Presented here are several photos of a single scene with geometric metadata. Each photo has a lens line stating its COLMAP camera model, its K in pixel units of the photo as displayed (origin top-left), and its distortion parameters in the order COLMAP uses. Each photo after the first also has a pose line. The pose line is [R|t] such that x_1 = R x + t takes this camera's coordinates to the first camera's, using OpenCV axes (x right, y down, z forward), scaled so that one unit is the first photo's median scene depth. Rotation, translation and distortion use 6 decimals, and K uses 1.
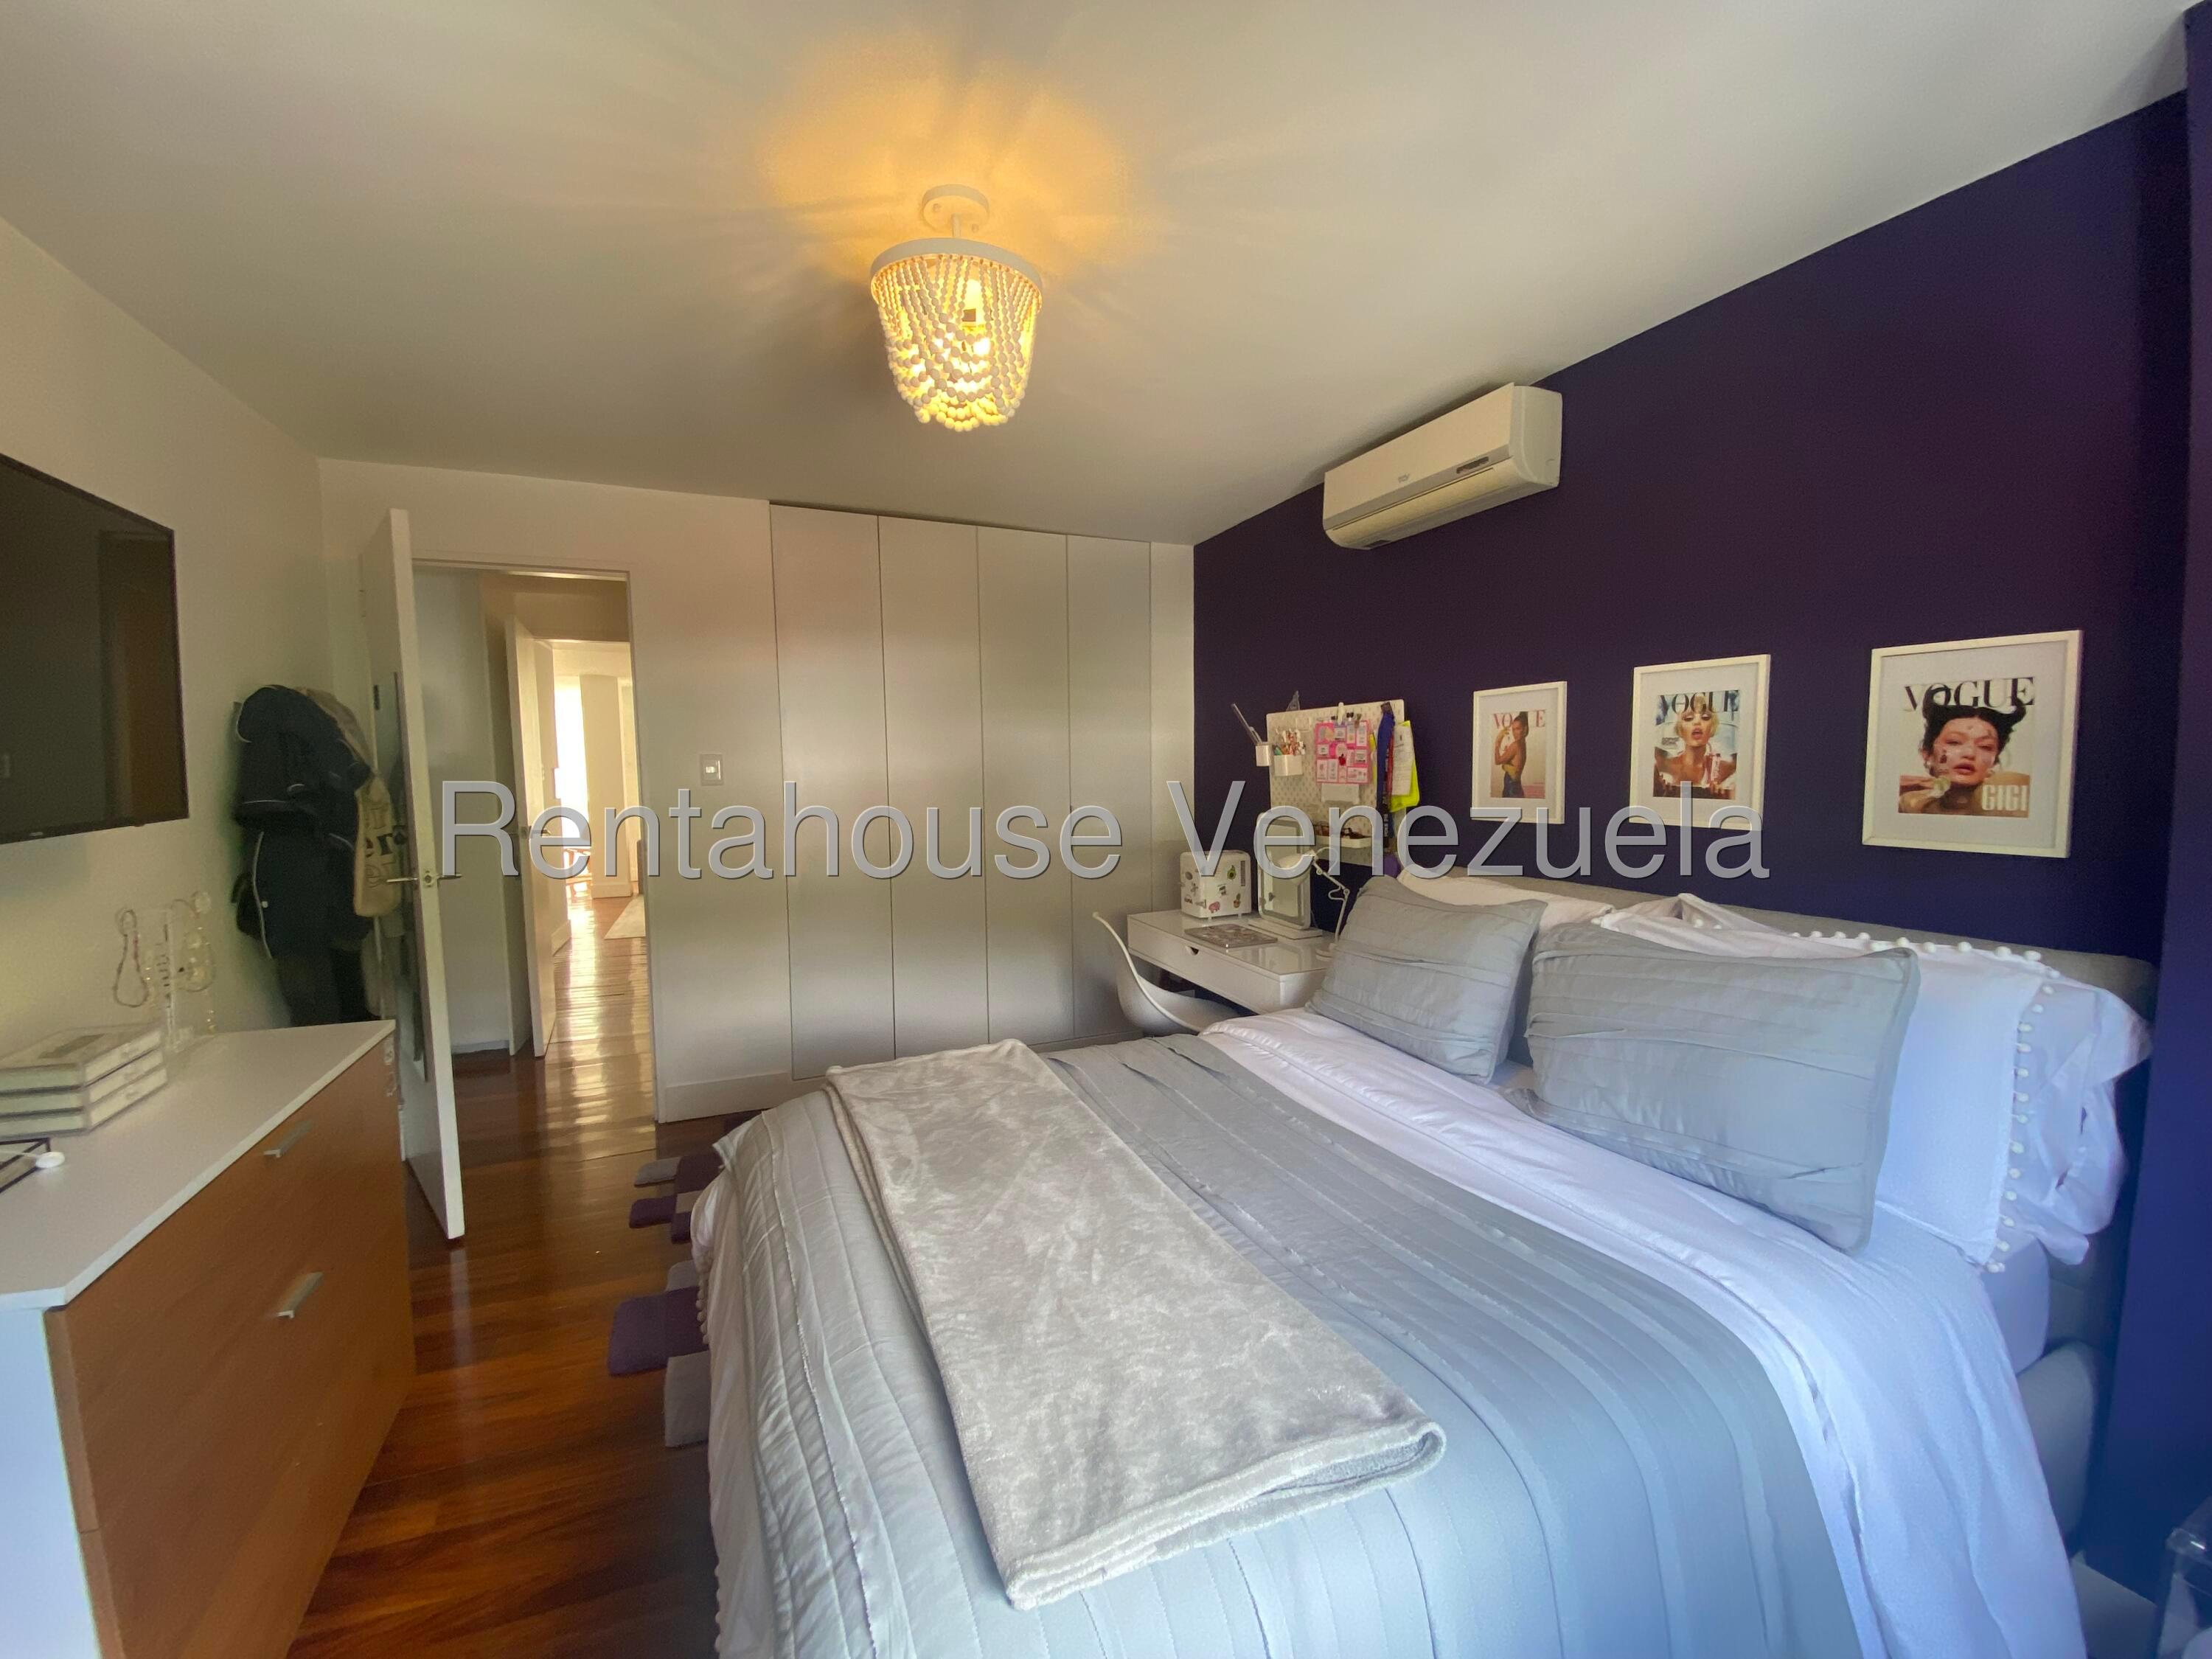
lens RADIAL K [[903.2, 0, 1106.0], [0, 903.2, 829.5], [0, 0, 1]] dist [-0.000635, -0.000229]
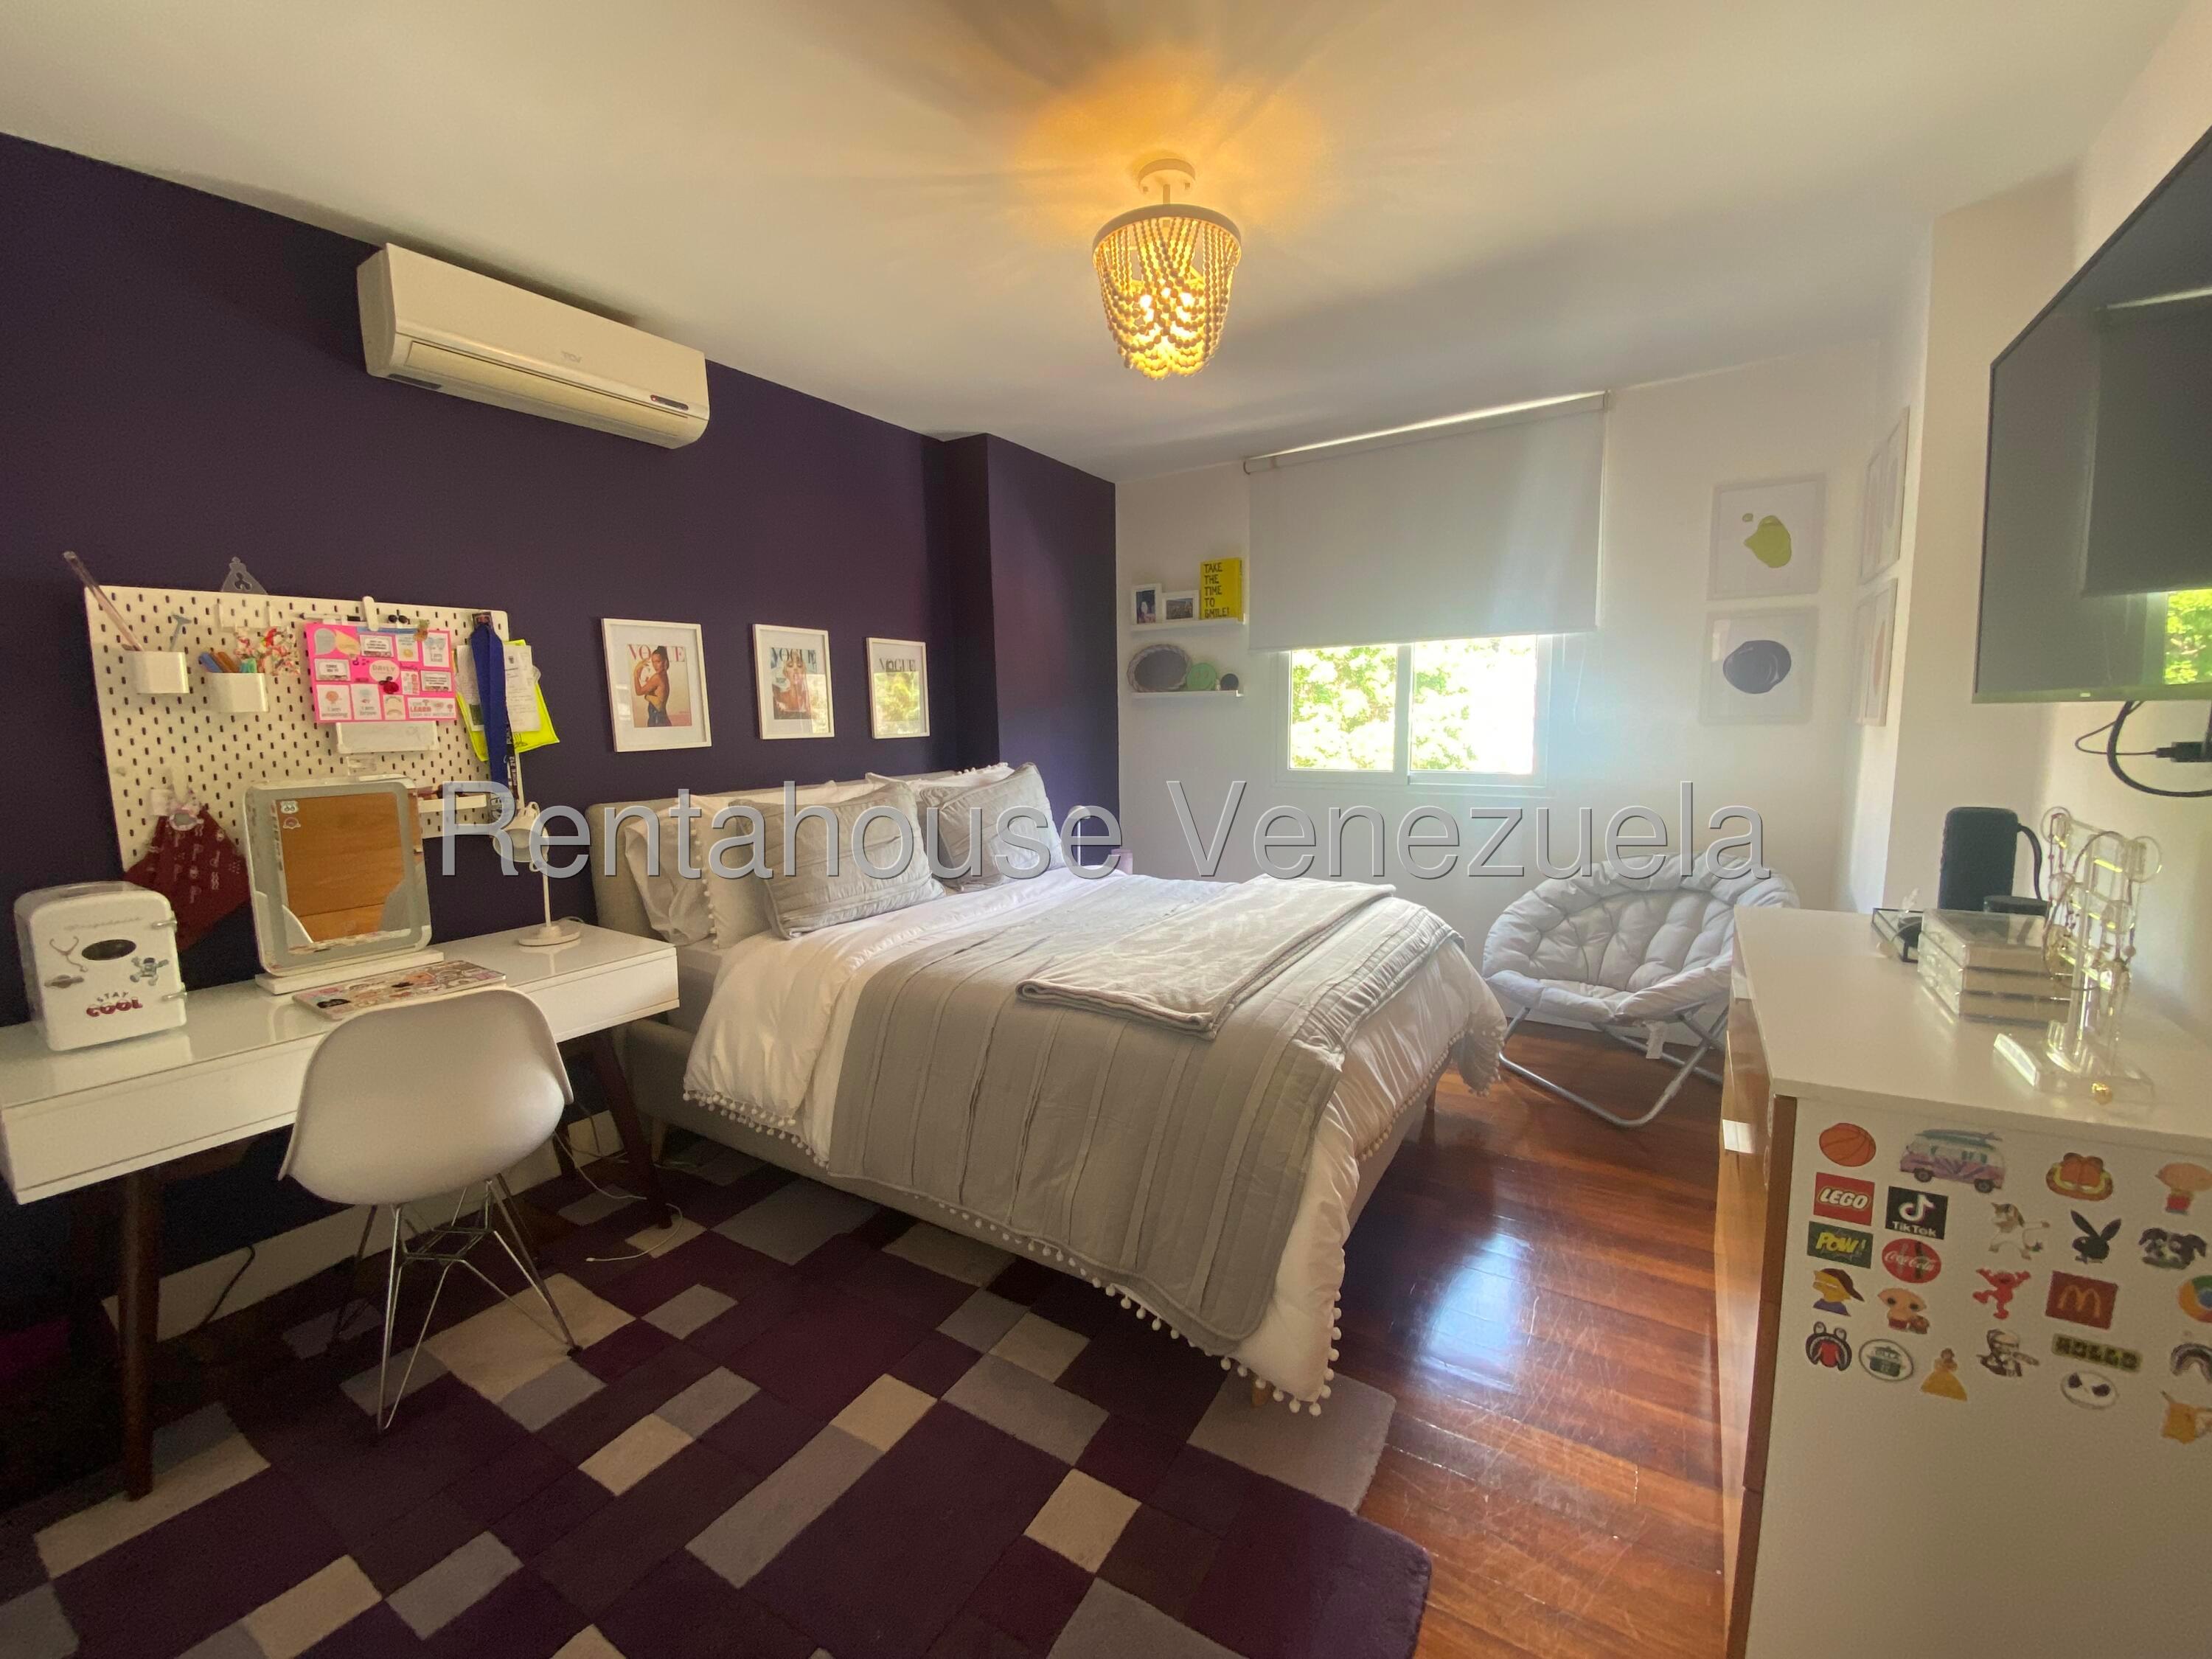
lens RADIAL K [[903.2, 0, 1106.0], [0, 903.2, 829.5], [0, 0, 1]] dist [-0.000635, -0.000229]
pose [[-0.568074, -0.083273, 0.818754, -0.720303], [0.087864, 0.983044, 0.160945, -0.041071], [-0.818274, 0.163368, -0.551125, 1.163412]]
